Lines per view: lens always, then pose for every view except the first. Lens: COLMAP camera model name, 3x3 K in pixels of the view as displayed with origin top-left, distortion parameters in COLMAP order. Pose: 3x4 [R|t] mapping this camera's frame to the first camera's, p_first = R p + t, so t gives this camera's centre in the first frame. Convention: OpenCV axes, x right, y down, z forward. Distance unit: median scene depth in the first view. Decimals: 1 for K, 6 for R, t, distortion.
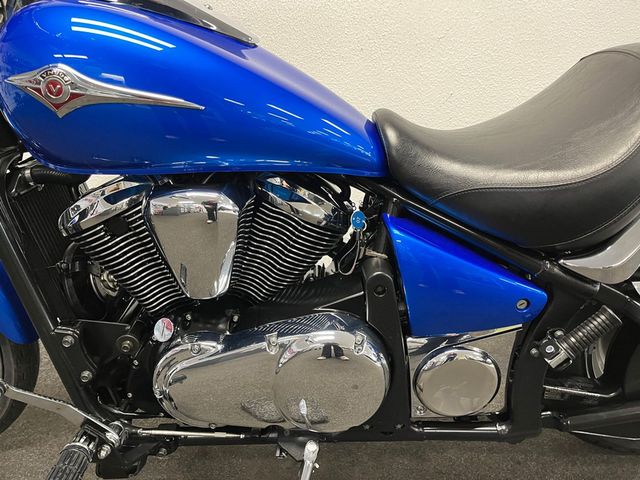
lens RADIAL K [[478.6, 0, 320.0], [0, 478.6, 240.0], [0, 0, 1]] dist [0.066644, -0.002685]
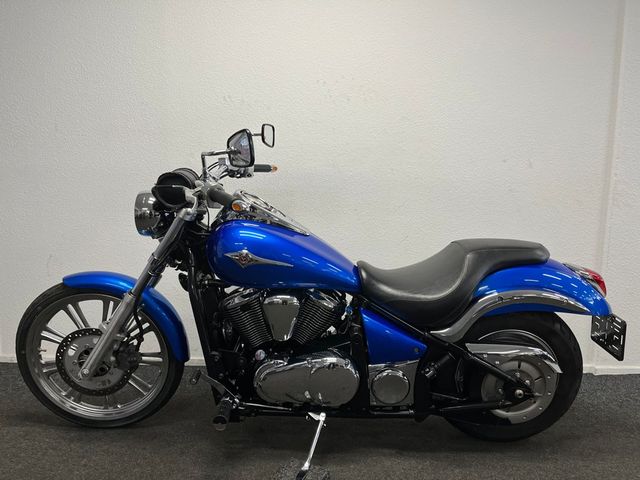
lens RADIAL K [[478.6, 0, 320.0], [0, 478.6, 240.0], [0, 0, 1]] dist [0.066644, -0.002685]
pose [[0.998756, 0.049790, -0.002608, -0.064994], [-0.049540, 0.985138, -0.164468, 0.013241], [-0.005619, 0.164393, 0.986379, -1.284757]]
